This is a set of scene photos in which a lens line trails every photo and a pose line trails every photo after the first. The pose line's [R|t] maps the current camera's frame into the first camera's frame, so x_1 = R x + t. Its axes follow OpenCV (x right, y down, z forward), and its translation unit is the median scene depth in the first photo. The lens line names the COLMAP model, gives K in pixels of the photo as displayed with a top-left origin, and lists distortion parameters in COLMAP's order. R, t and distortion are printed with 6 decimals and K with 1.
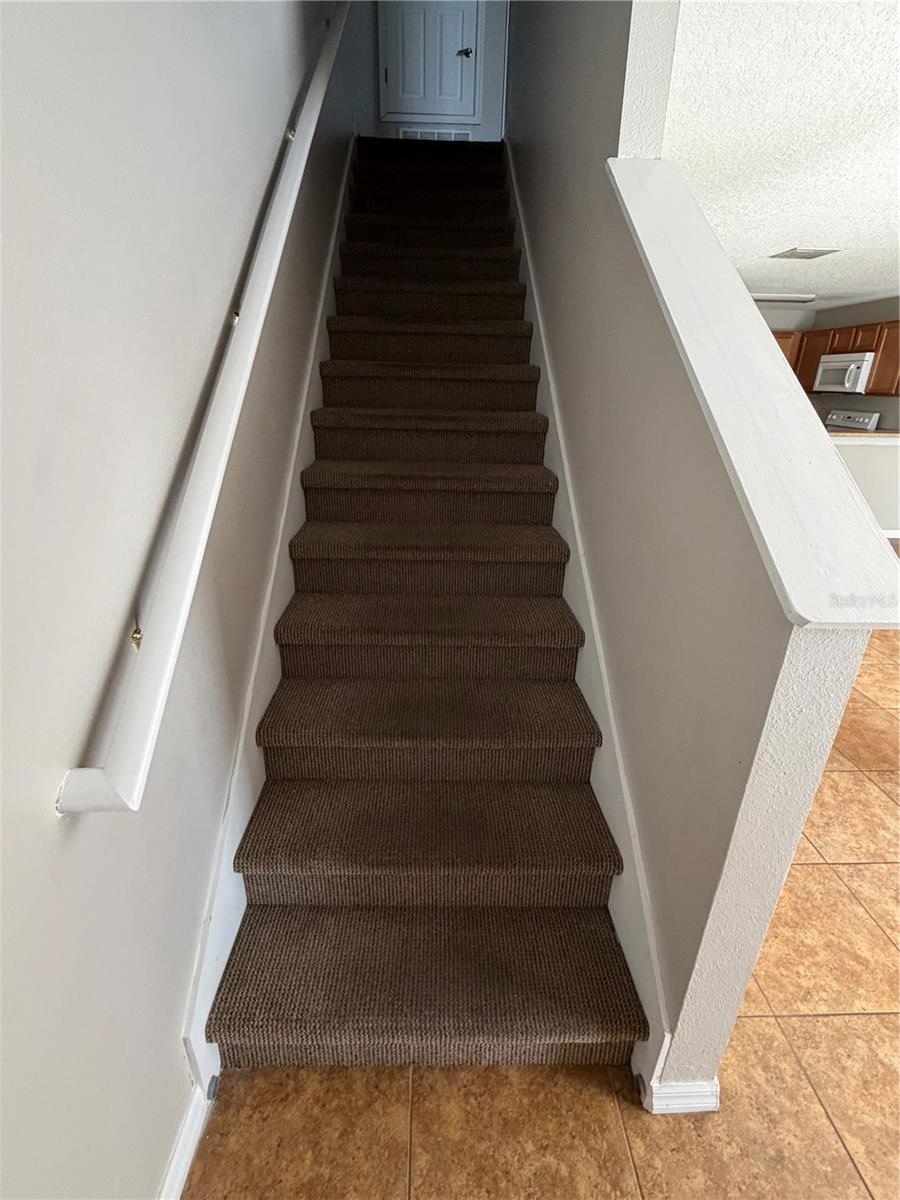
lens RADIAL K [[539.3, 0, 444.2], [0, 539.3, 601.3], [0, 0, 1]] dist [-0.000112, -0.000171]
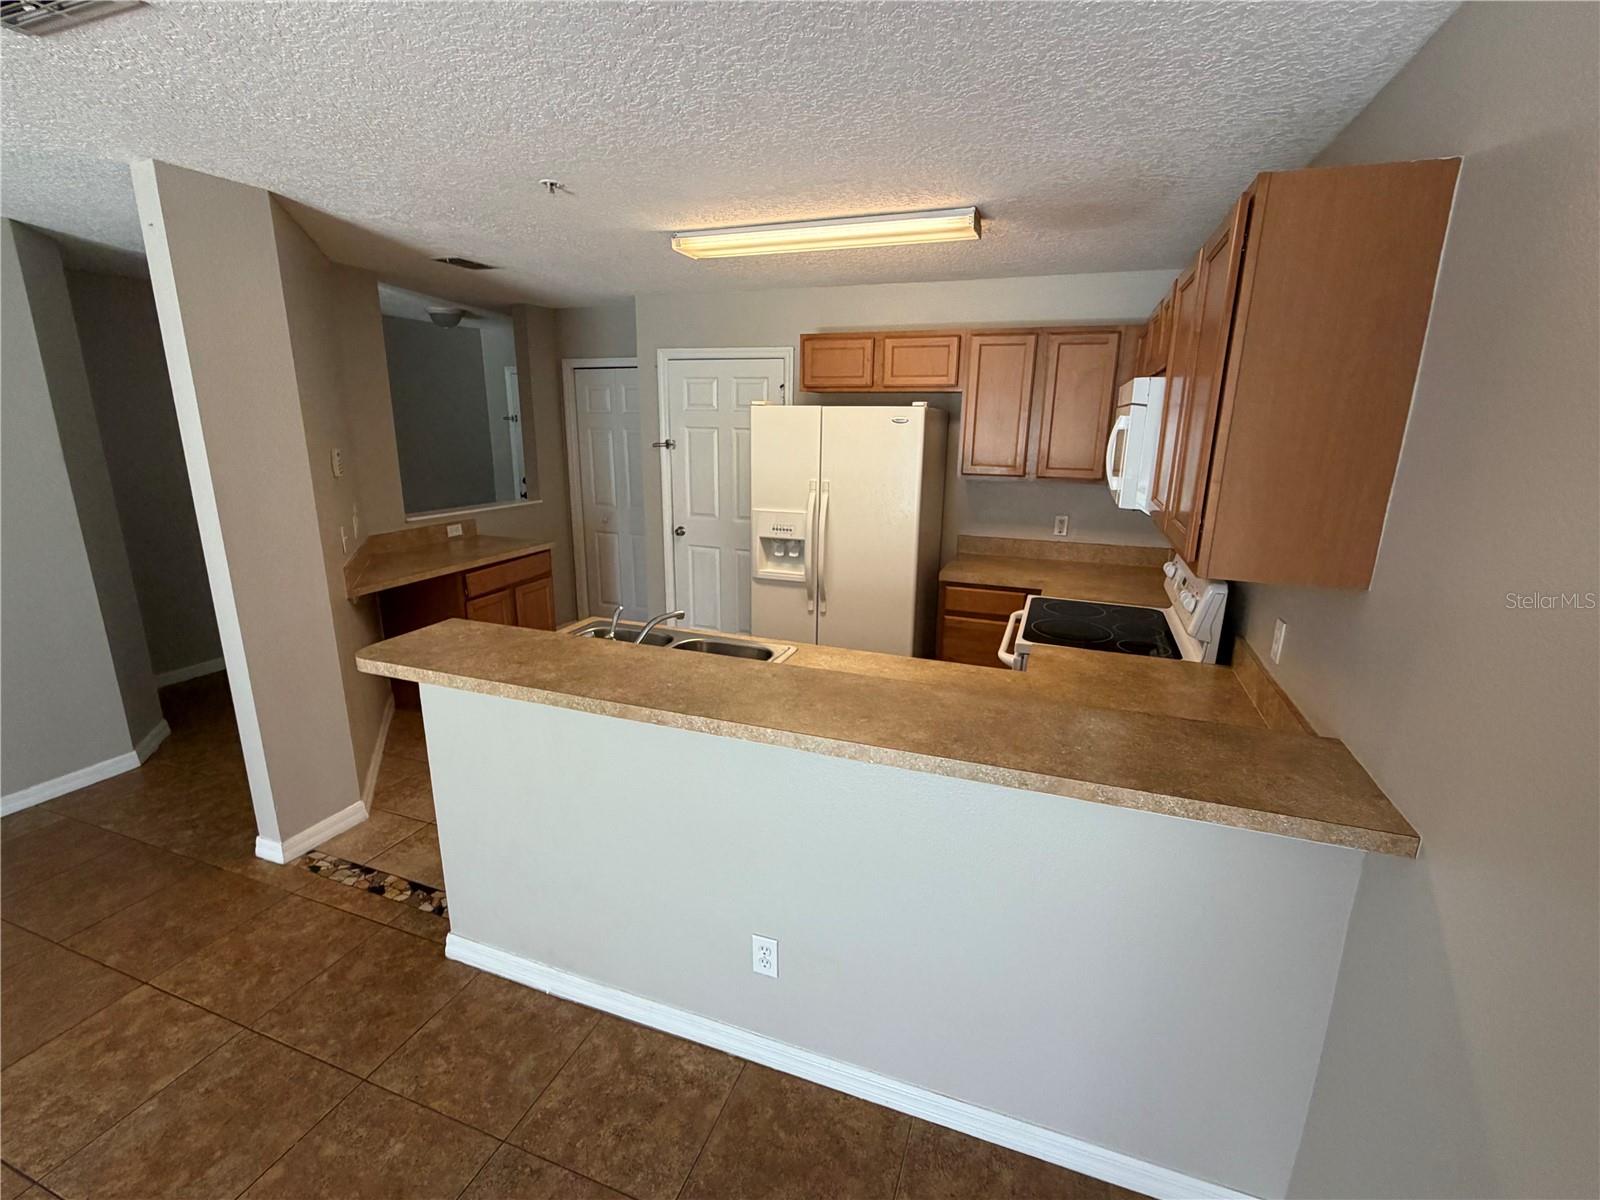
lens RADIAL K [[722.0, 0, 797.0], [0, 722.0, 598.7], [0, 0, 1]] dist [0.001976, -0.000783]
pose [[0.927106, 0.088042, -0.364311, 0.749753], [-0.140025, 0.982998, -0.118779, -0.271139], [0.347660, 0.161133, 0.923671, 0.593700]]
